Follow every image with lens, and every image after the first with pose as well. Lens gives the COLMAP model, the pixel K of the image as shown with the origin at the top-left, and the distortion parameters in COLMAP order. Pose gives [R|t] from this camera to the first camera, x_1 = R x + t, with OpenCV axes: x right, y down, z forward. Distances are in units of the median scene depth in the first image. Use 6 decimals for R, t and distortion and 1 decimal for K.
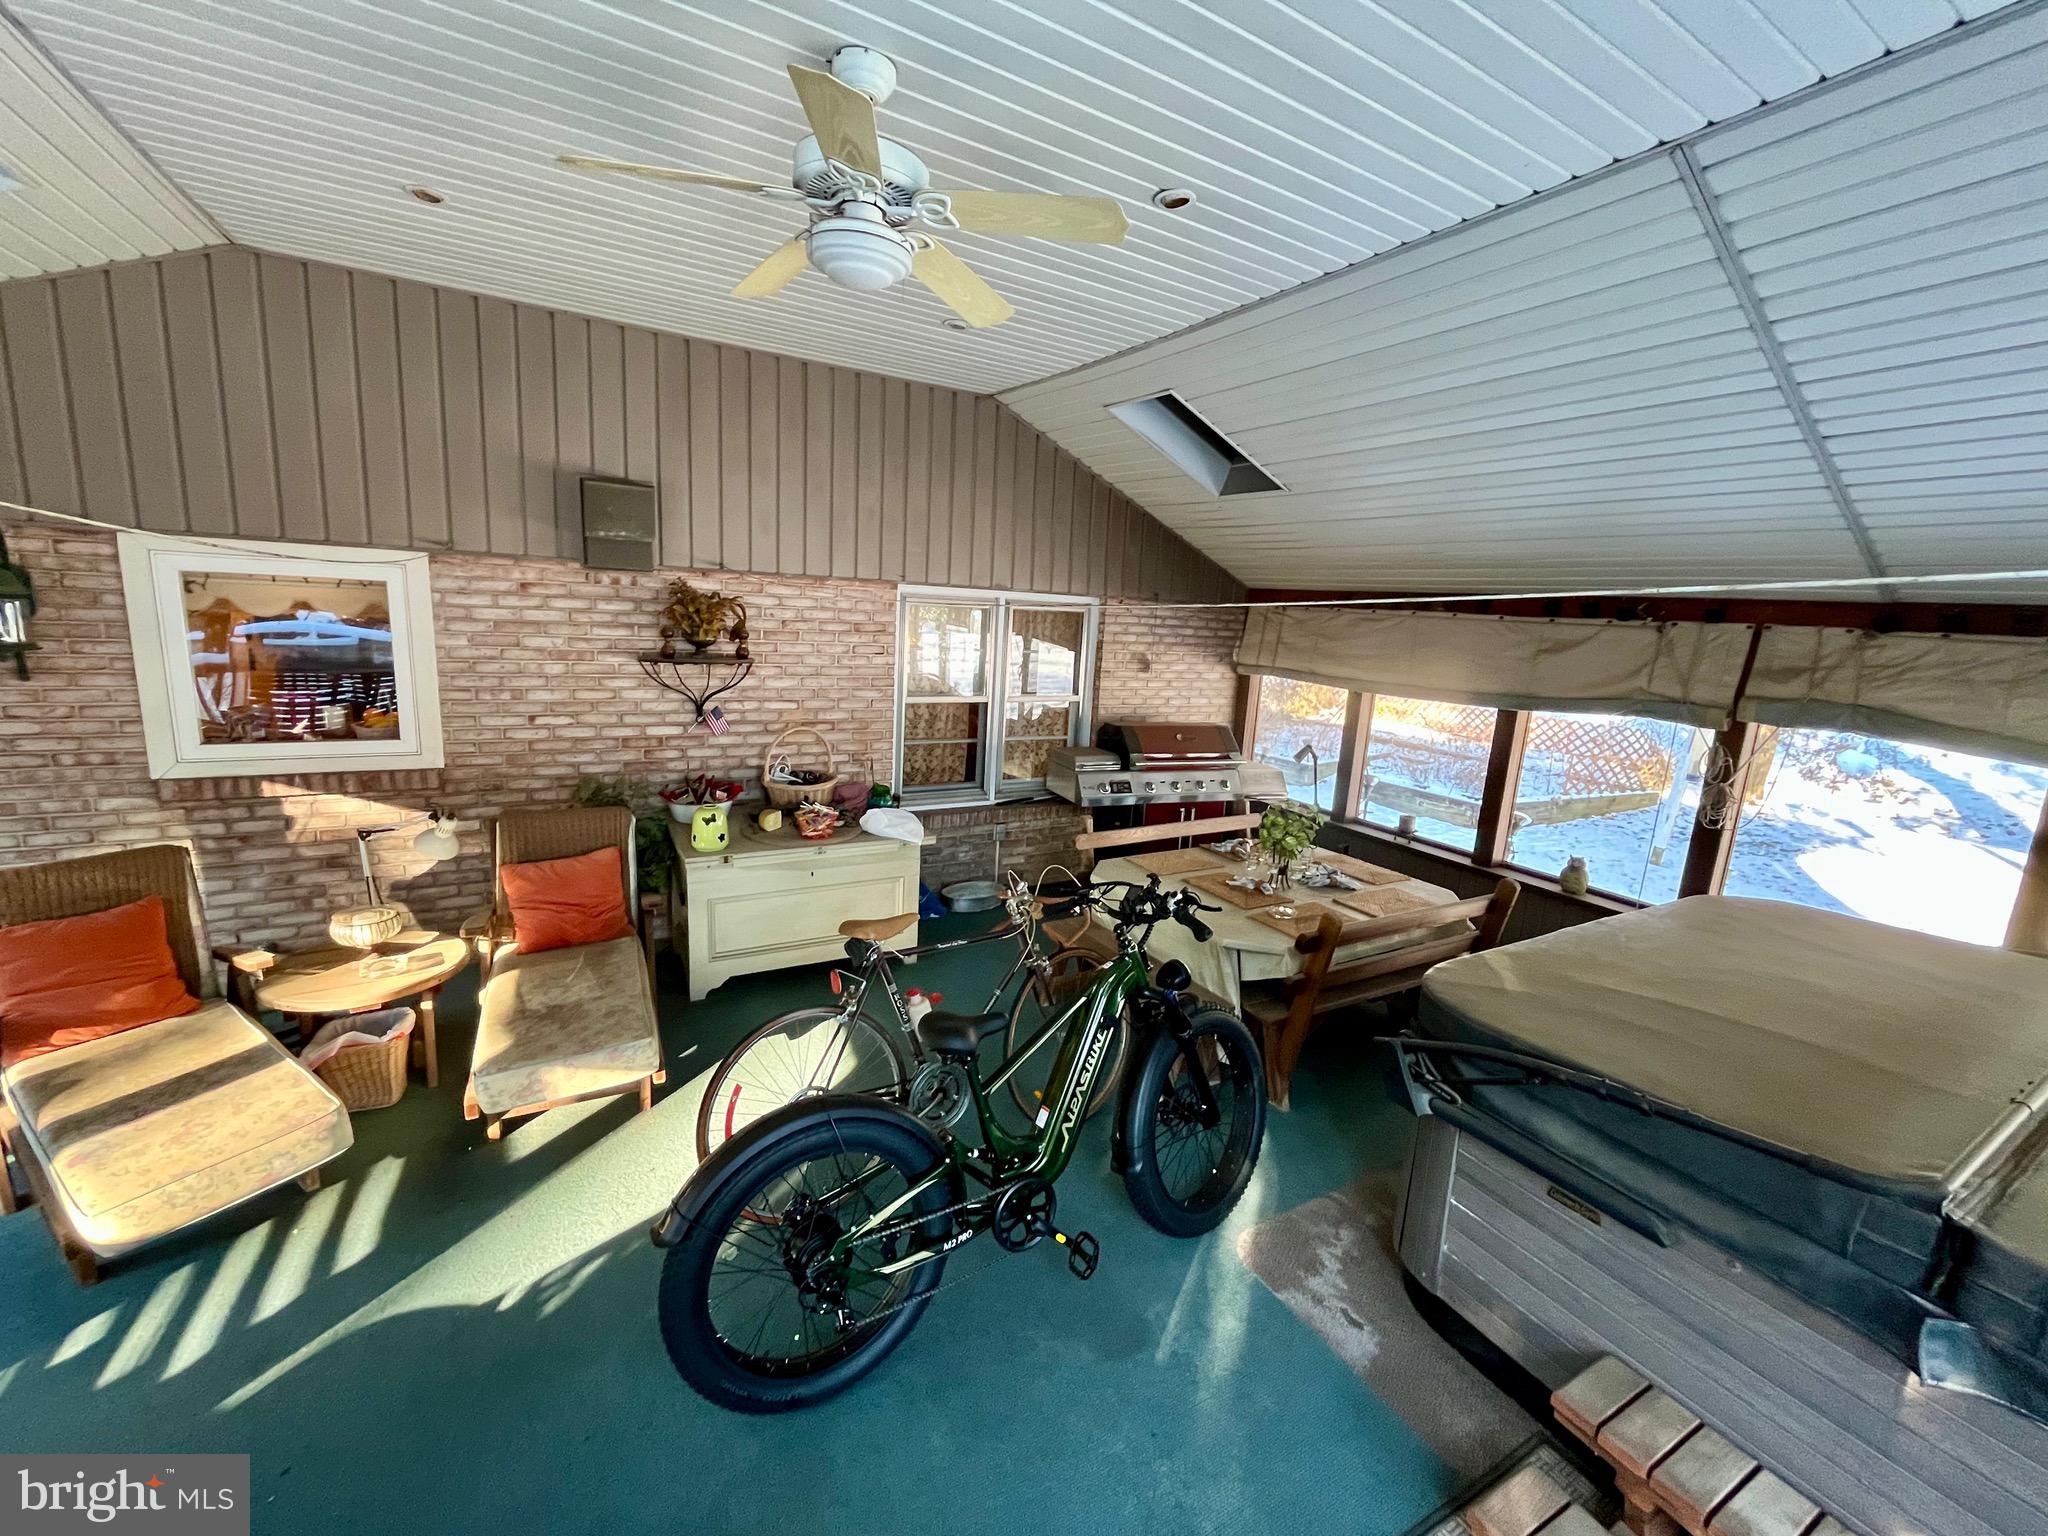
lens RADIAL K [[829.2, 0, 1020.2], [0, 829.2, 767.0], [0, 0, 1]] dist [-0.001624, -0.000915]
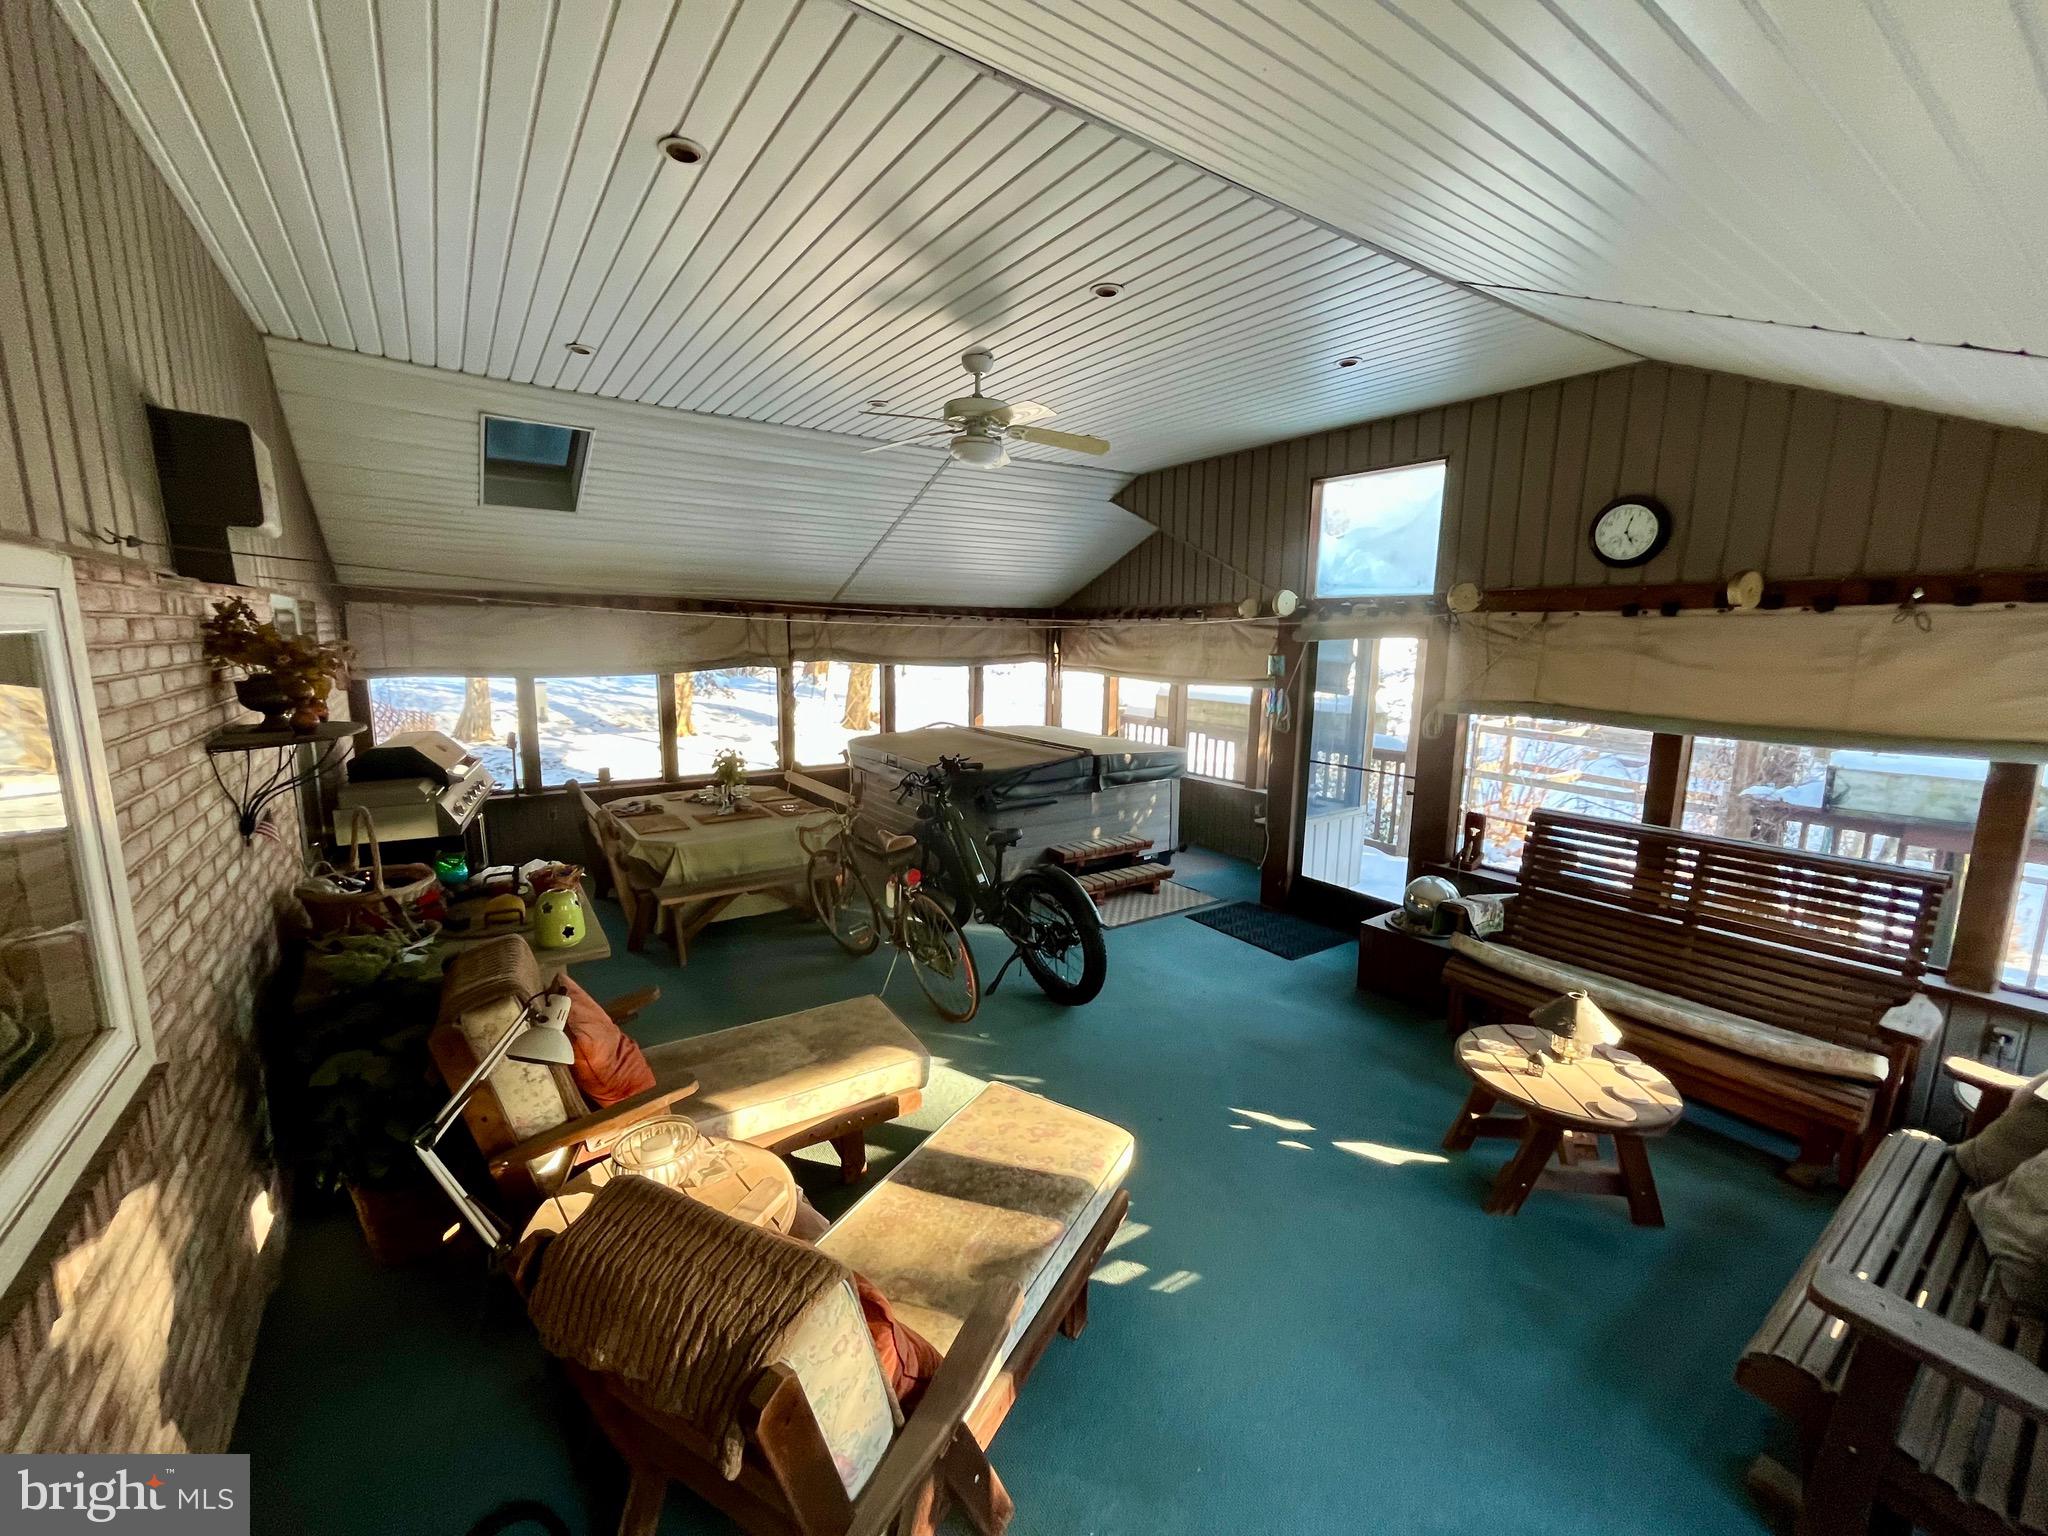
lens RADIAL K [[829.2, 0, 1020.2], [0, 829.2, 767.0], [0, 0, 1]] dist [-0.001624, -0.000915]
pose [[-0.083750, -0.219383, 0.972038, -1.160496], [0.174857, 0.957094, 0.231076, -0.174908], [-0.981025, 0.189320, -0.041796, 0.574515]]
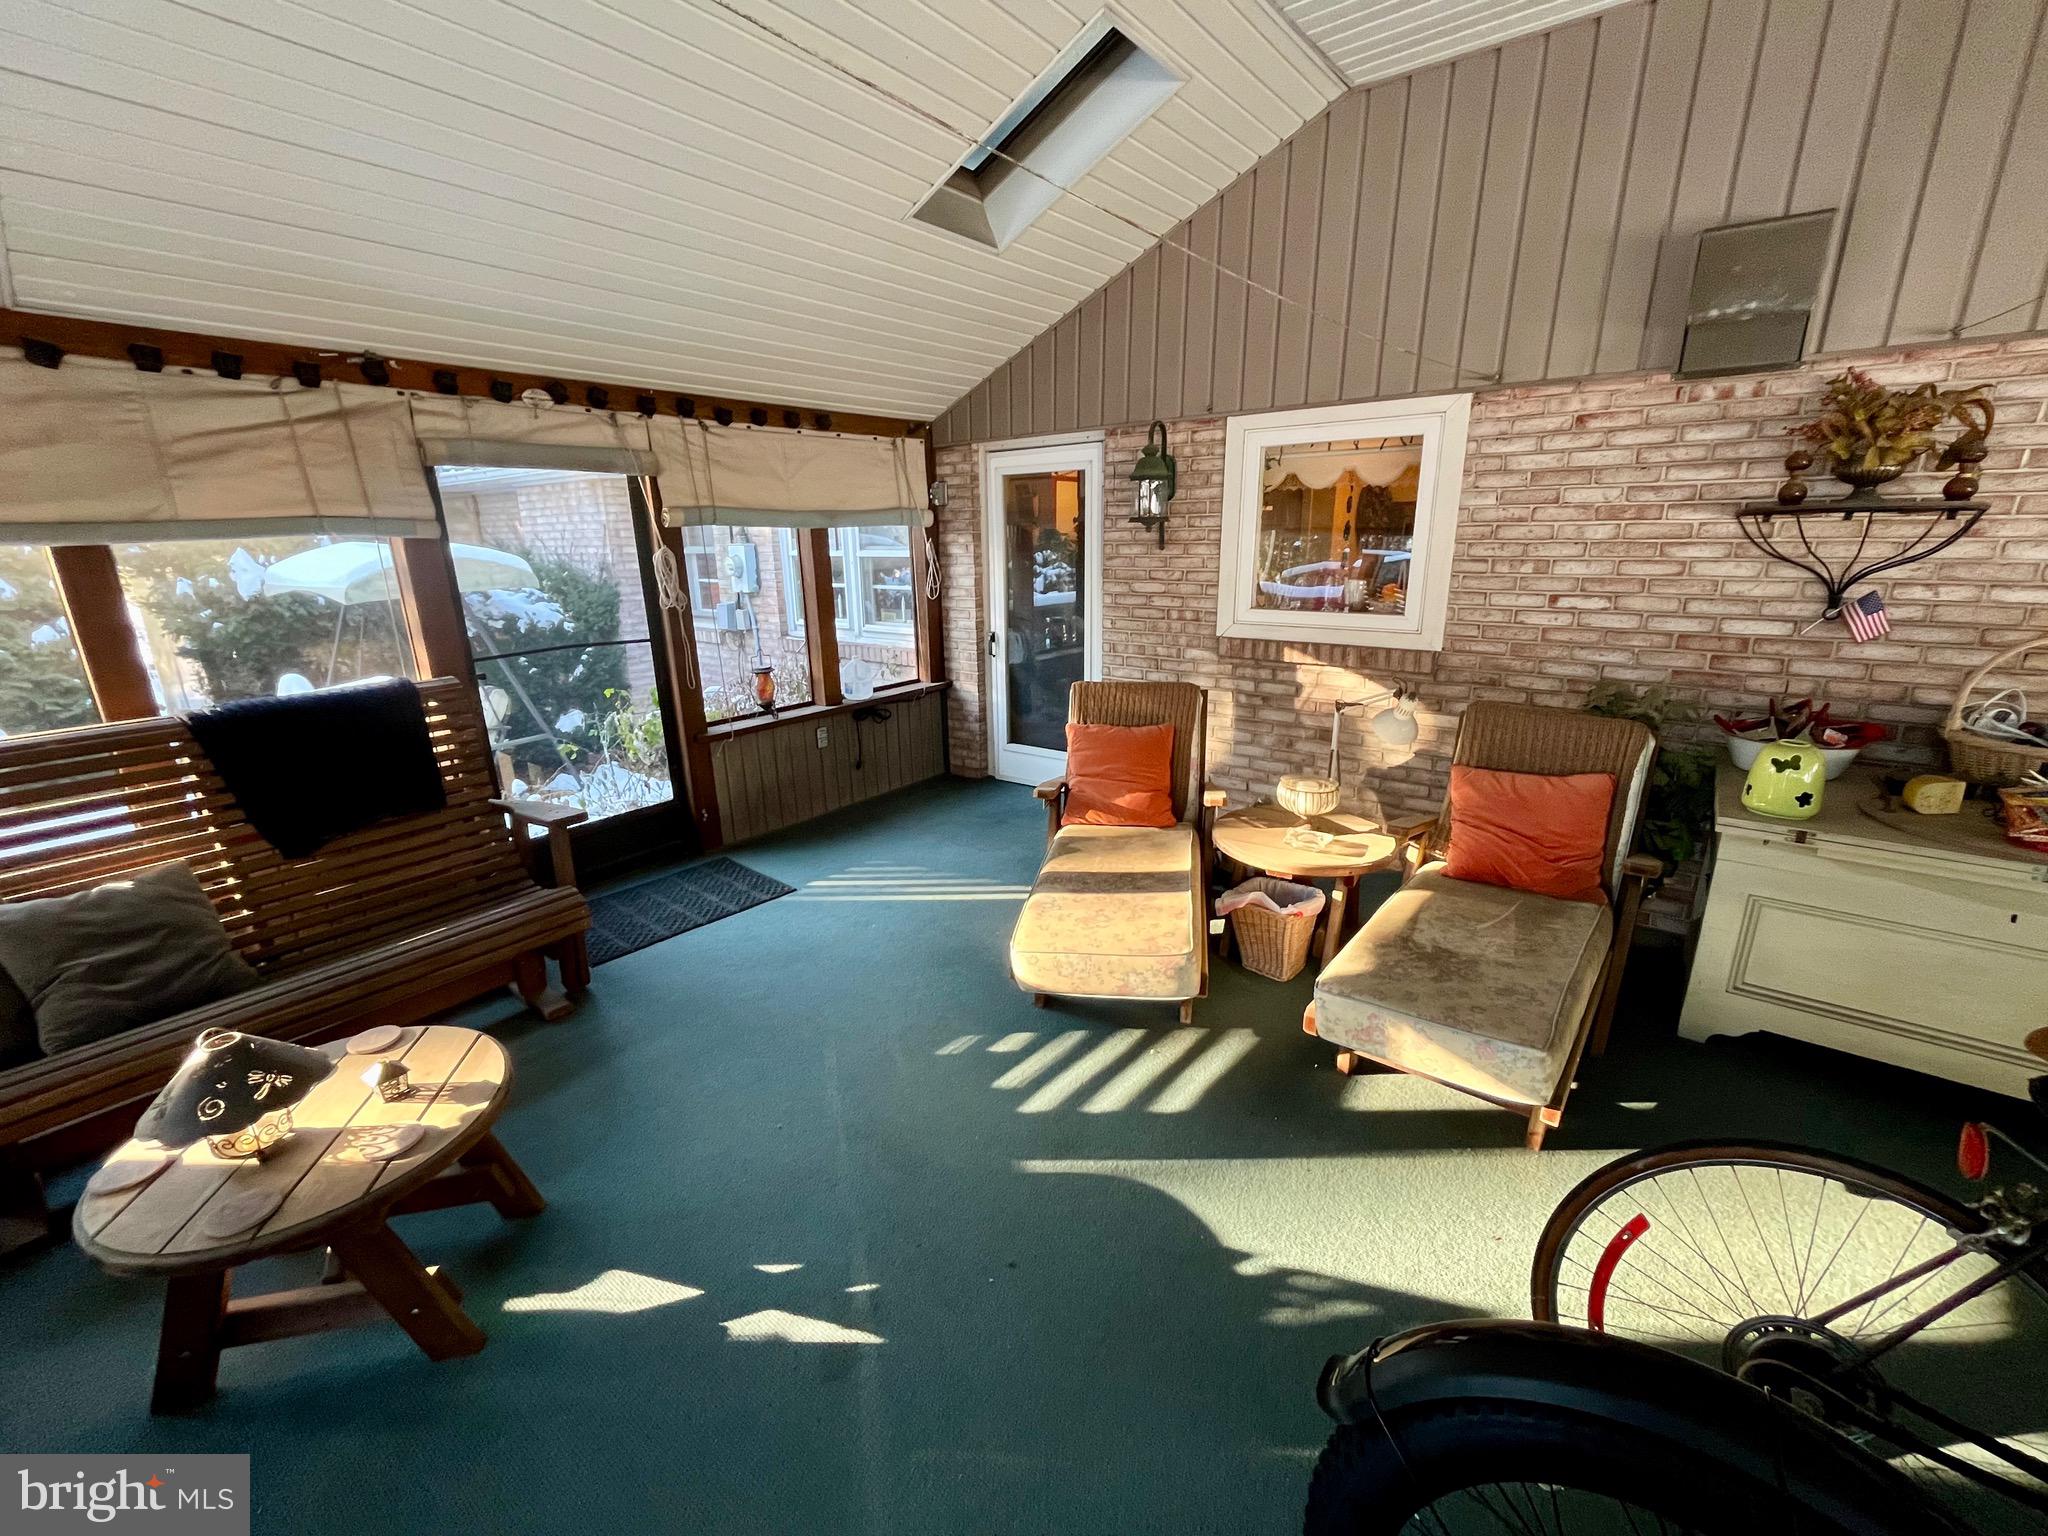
lens RADIAL K [[829.2, 0, 1020.2], [0, 829.2, 767.0], [0, 0, 1]] dist [-0.001624, -0.000915]
pose [[0.373909, 0.194780, -0.906782, -0.044139], [-0.139492, 0.978388, 0.152642, 0.051072], [0.916916, 0.069414, 0.392998, 0.266402]]
